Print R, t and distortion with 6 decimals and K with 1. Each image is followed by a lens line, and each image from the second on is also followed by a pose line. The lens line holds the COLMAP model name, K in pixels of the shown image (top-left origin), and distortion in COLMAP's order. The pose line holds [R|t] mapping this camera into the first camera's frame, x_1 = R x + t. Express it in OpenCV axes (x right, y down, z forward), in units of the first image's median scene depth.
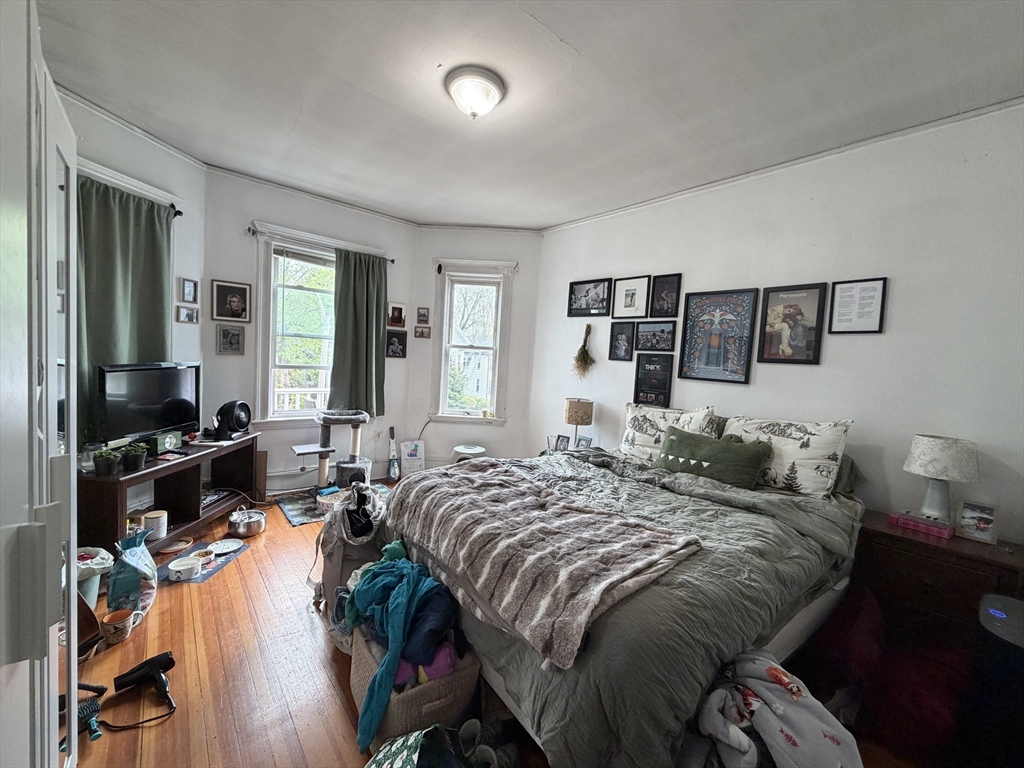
lens RADIAL K [[416.9, 0, 512.0], [0, 416.9, 384.0], [0, 0, 1]] dist [-0.000042, 0.000003]
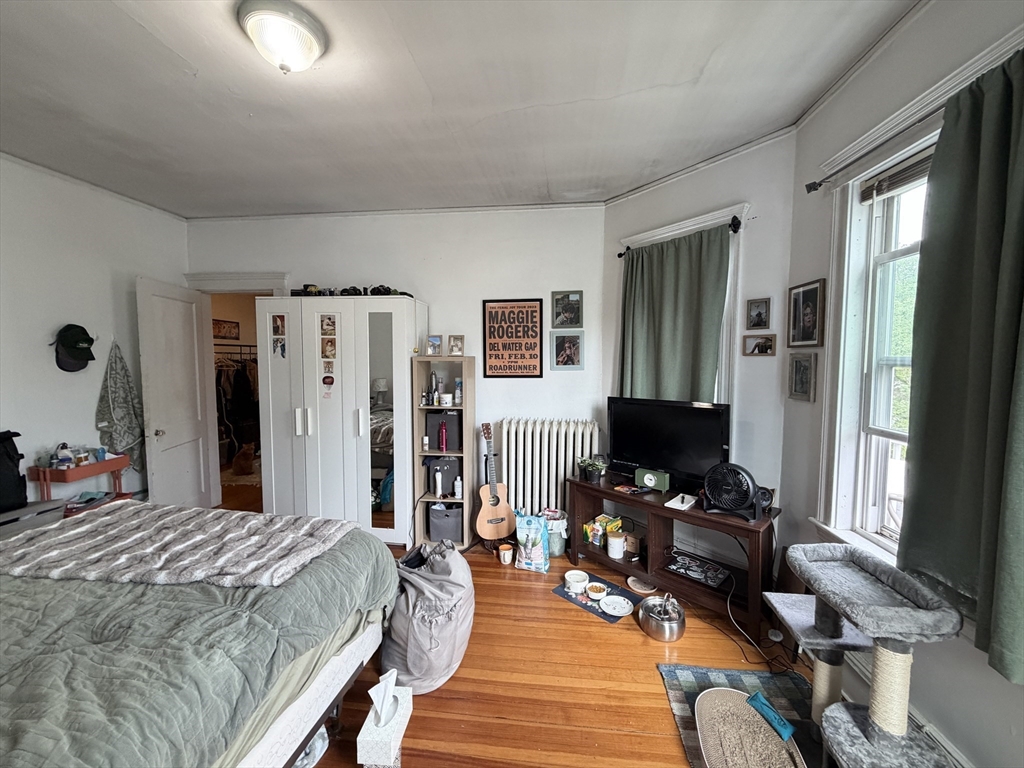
lens RADIAL K [[411.2, 0, 512.0], [0, 411.2, 384.0], [0, 0, 1]] dist [0.000099, -0.000011]
pose [[-0.719403, -0.012956, -0.694472, 0.070107], [-0.084890, 0.993971, 0.069394, -0.100602], [0.689386, 0.108876, -0.716165, 1.150391]]
